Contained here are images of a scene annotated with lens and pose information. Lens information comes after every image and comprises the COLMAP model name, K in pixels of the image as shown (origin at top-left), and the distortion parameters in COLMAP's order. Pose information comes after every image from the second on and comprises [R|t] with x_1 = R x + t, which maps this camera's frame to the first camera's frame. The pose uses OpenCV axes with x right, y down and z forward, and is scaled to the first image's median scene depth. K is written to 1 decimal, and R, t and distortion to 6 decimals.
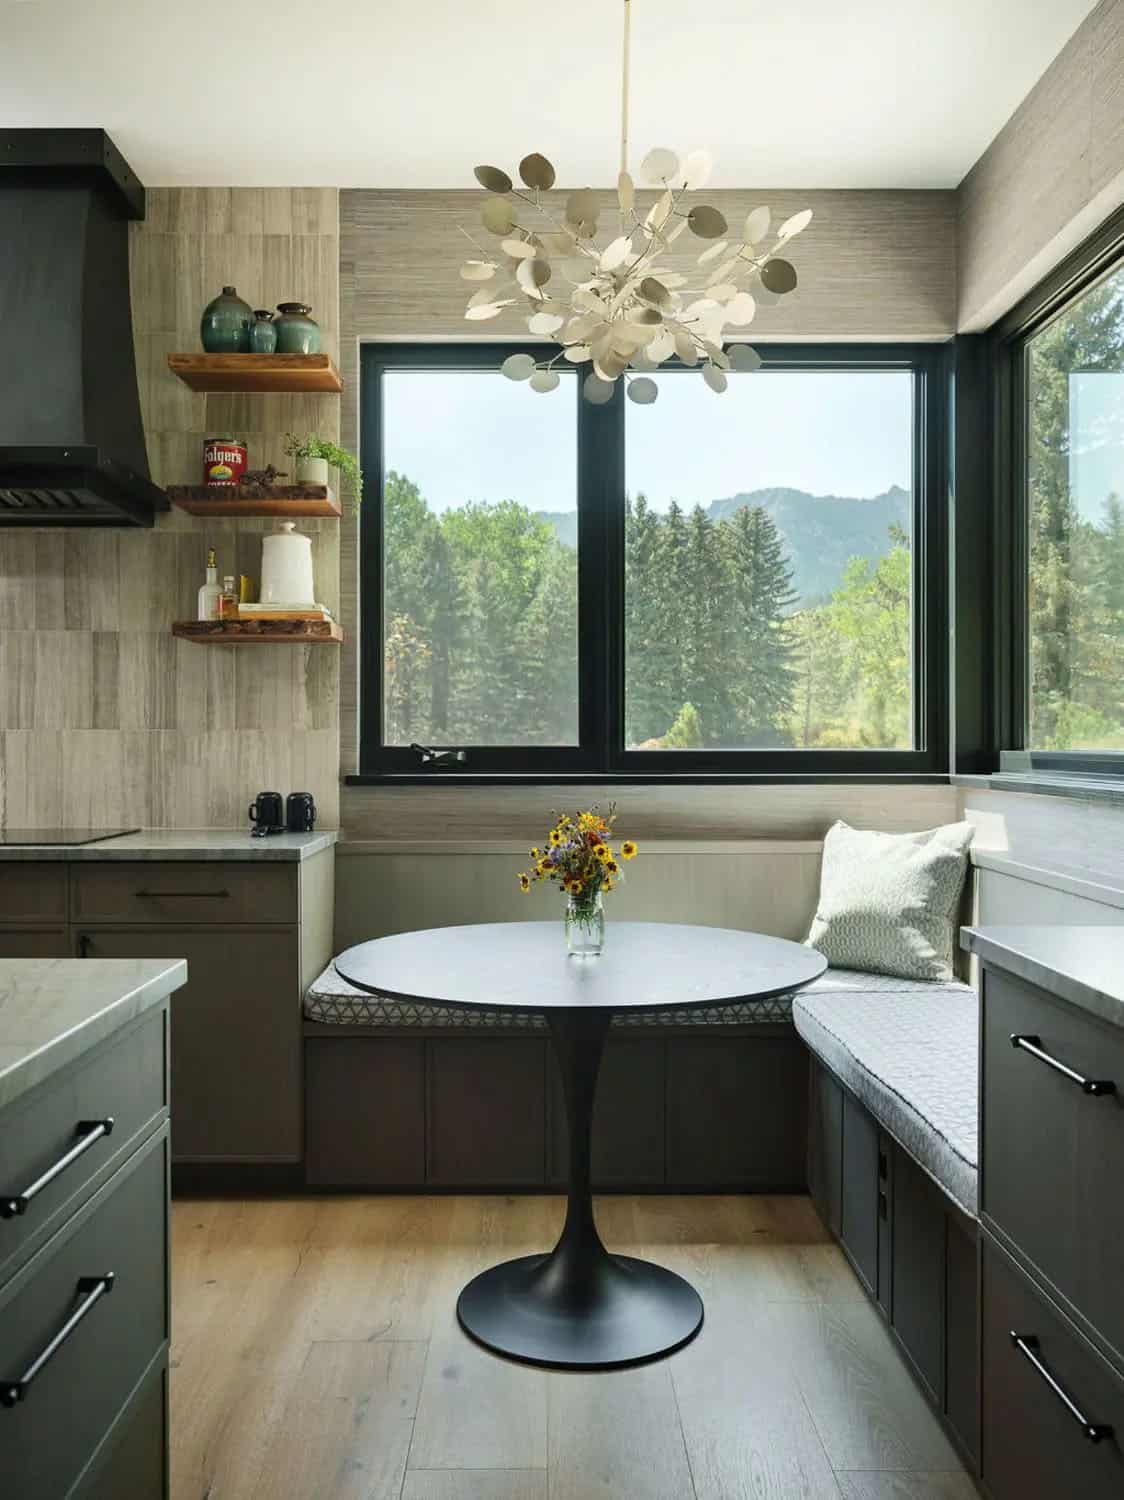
lens RADIAL K [[1223.6, 0, 562.0], [0, 1223.6, 750.0], [0, 0, 1]] dist [-0.002461, 0.062382]
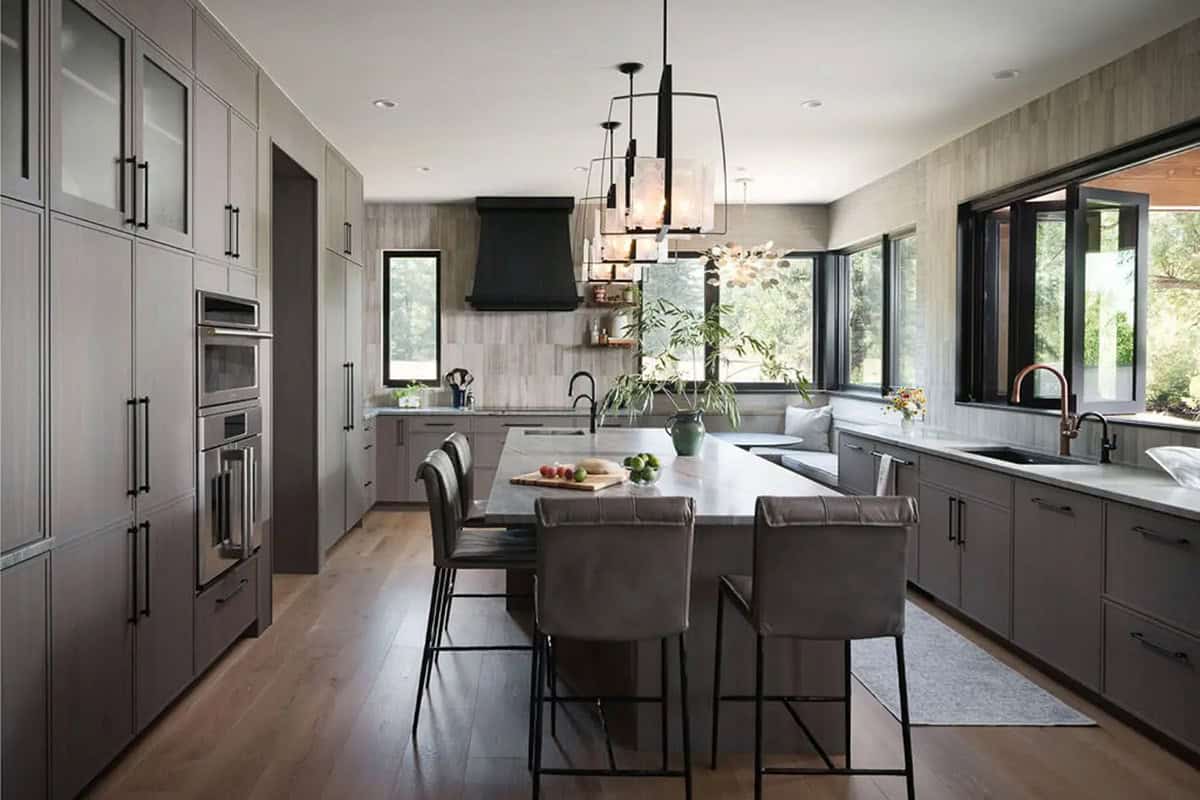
lens RADIAL K [[822.0, 0, 552.7], [0, 822.0, 371.8], [0, 0, 1]] dist [0.002338, 0.001342]
pose [[0.999901, 0.003502, 0.013655, -0.422452], [-0.003678, 0.999910, 0.012902, -0.054034], [-0.013608, -0.012951, 0.999824, -1.131753]]
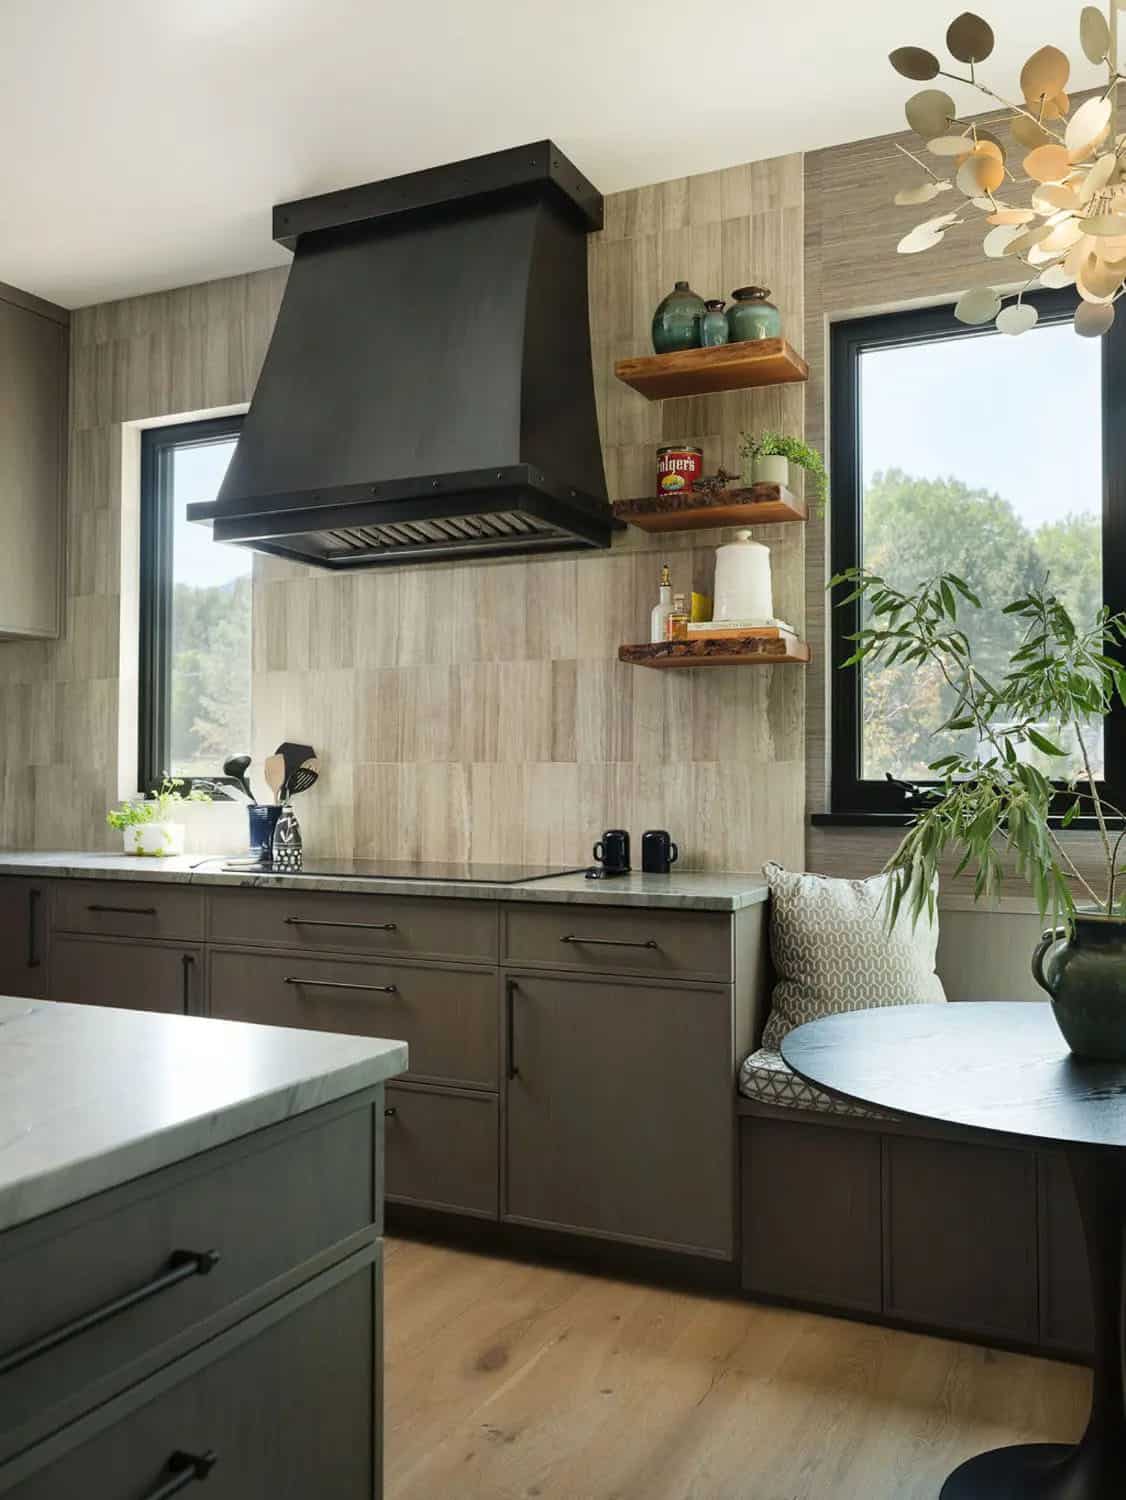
lens RADIAL K [[1267.5, 0, 563.0], [0, 1267.5, 750.0], [0, 0, 1]] dist [0.006148, 0.014686]
pose [[0.902229, -0.007354, -0.431194, 0.055228], [-0.004882, 0.999616, -0.027264, 0.000652], [0.431229, 0.026703, 0.901847, 0.107343]]
